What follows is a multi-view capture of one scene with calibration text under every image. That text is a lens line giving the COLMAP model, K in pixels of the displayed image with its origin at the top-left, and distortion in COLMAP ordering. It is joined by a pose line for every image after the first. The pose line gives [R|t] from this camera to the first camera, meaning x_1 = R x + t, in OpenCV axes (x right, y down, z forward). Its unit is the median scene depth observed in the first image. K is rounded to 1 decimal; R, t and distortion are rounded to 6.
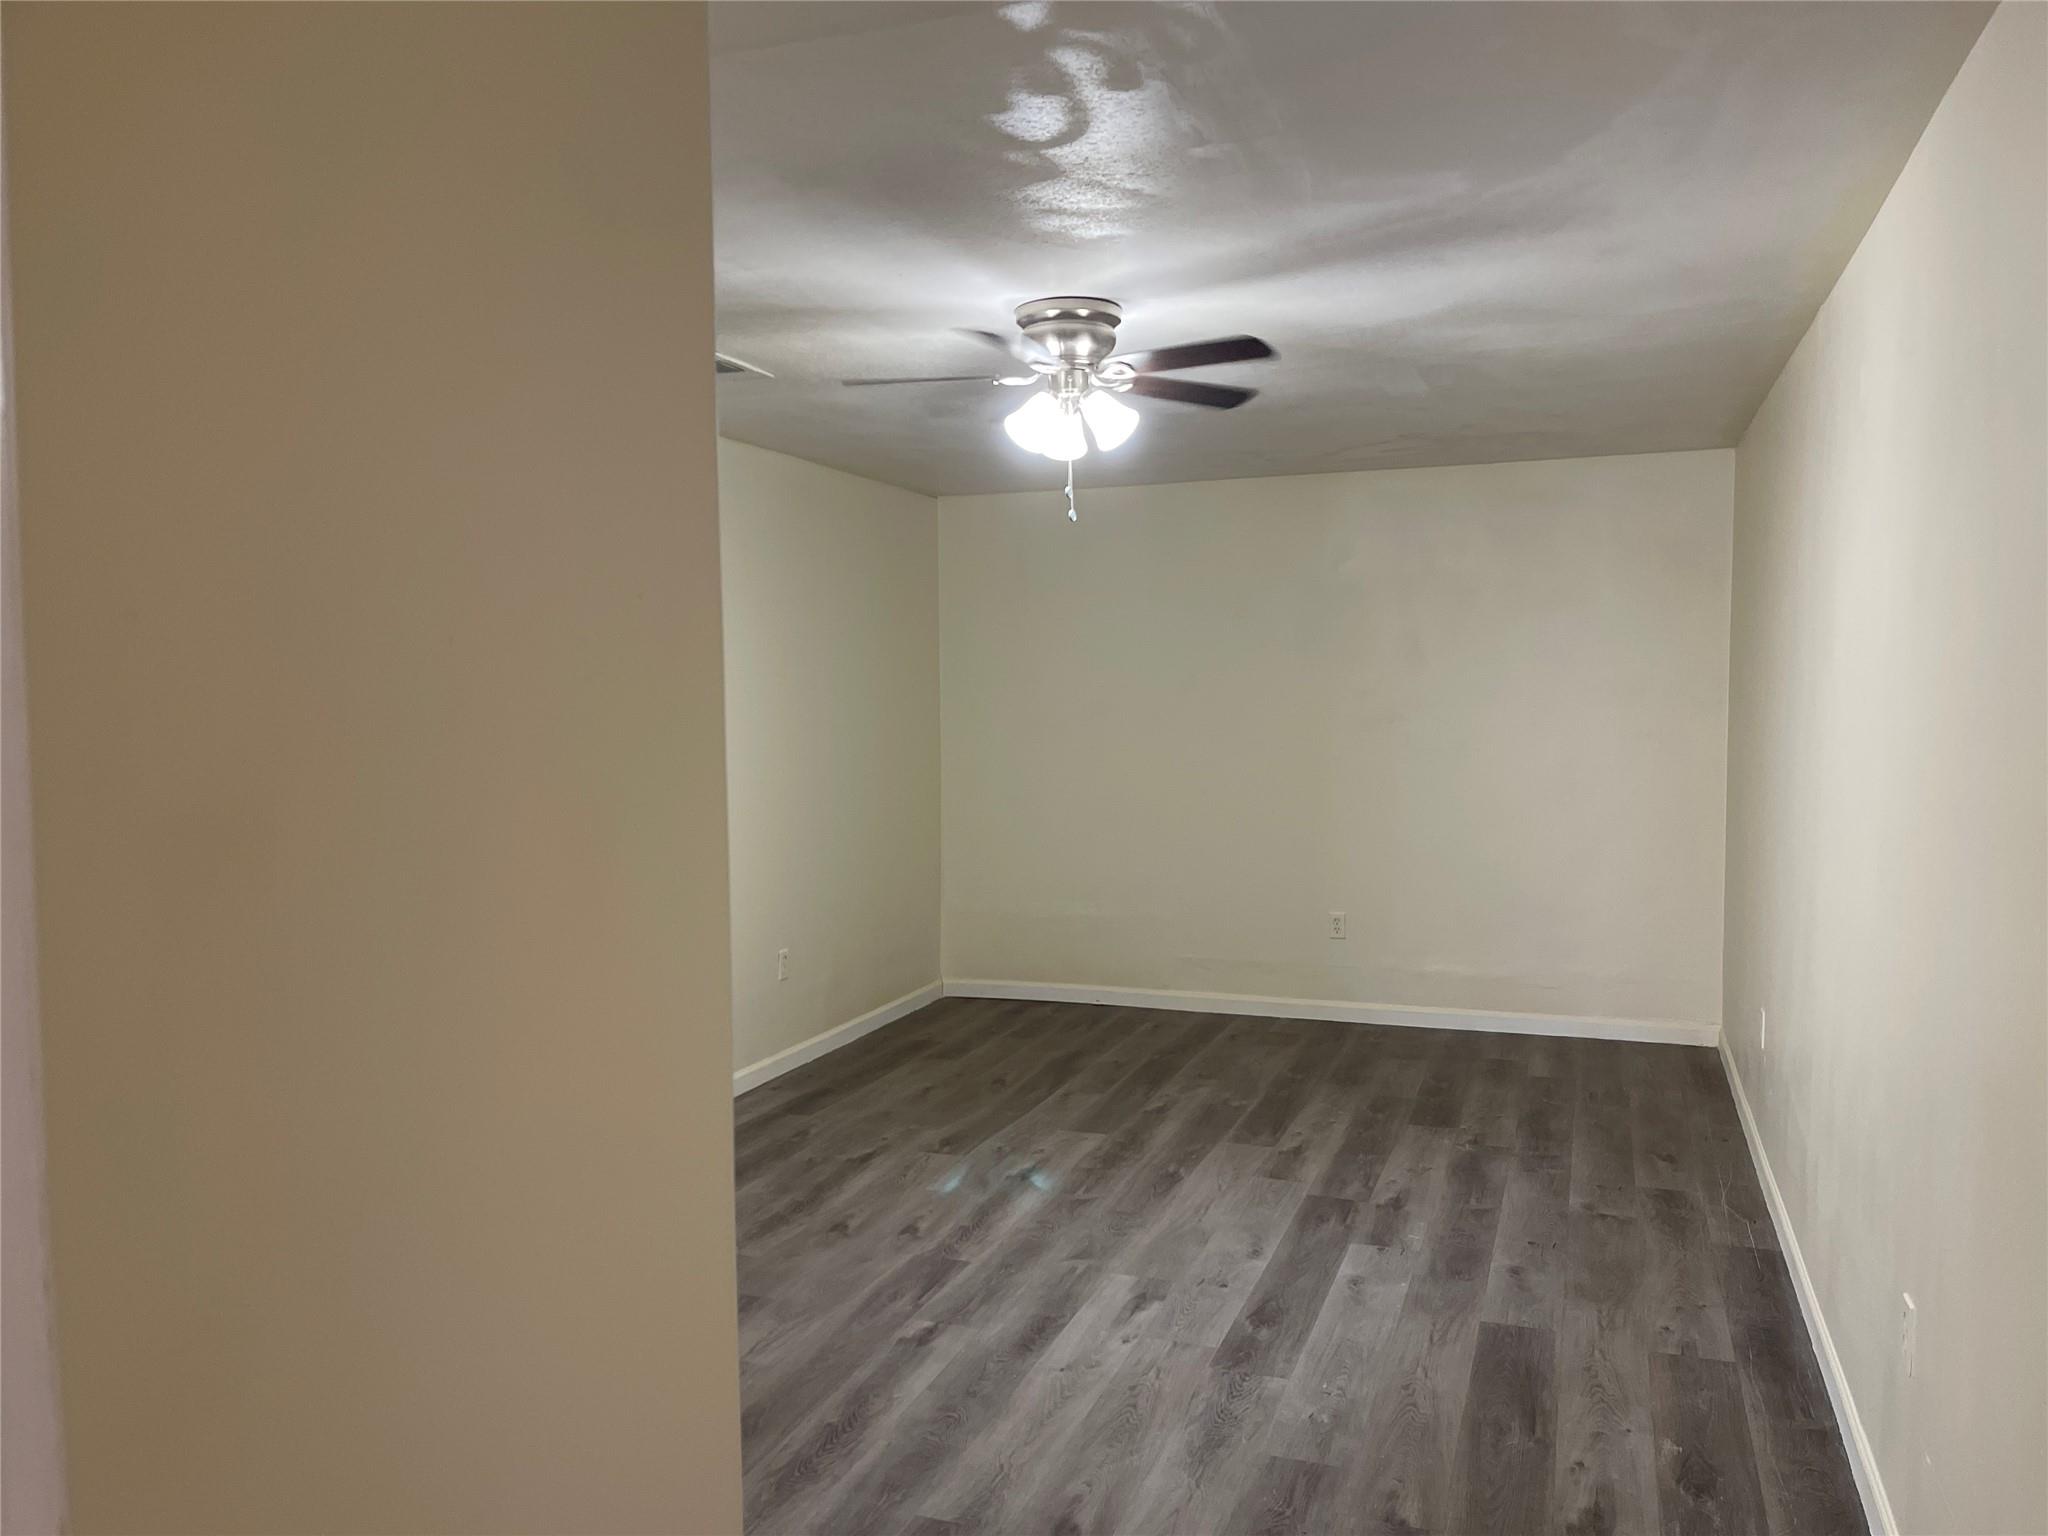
lens RADIAL K [[1547.0, 0, 1023.5], [0, 1547.0, 830.7], [0, 0, 1]] dist [0.066060, -0.074425]
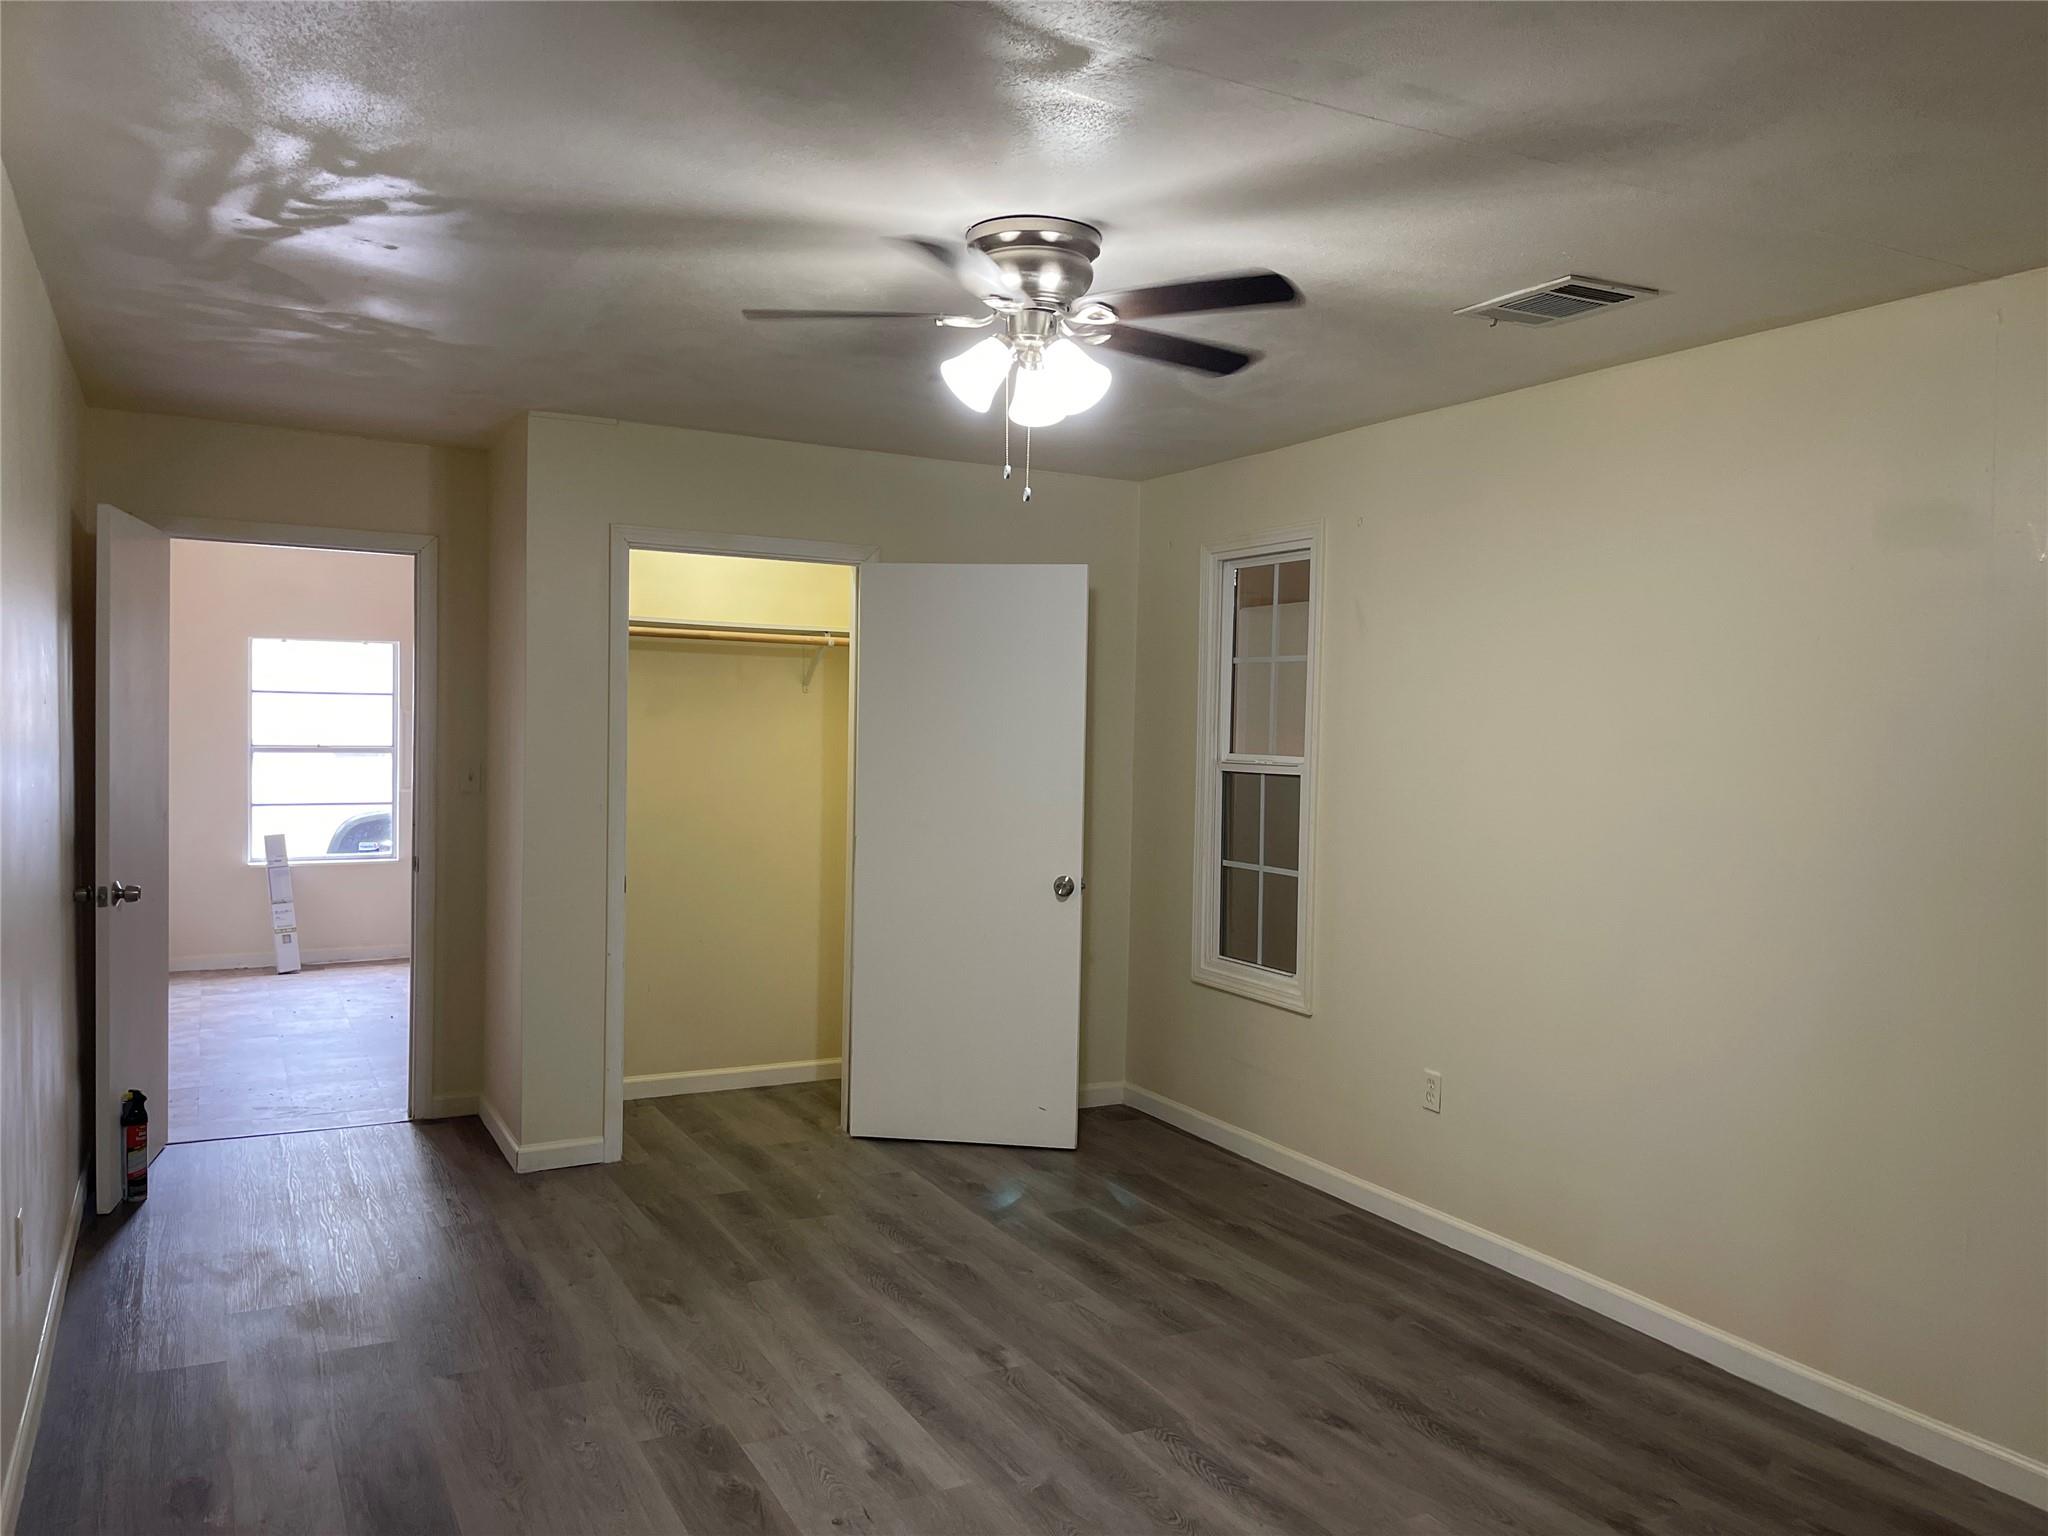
lens RADIAL K [[1547.0, 0, 1023.5], [0, 1547.0, 830.7], [0, 0, 1]] dist [0.066060, -0.074425]
pose [[-0.672501, 0.037711, -0.739135, 0.625345], [-0.086849, 0.987780, 0.129417, -0.134425], [0.734983, 0.151226, -0.661008, 1.566778]]
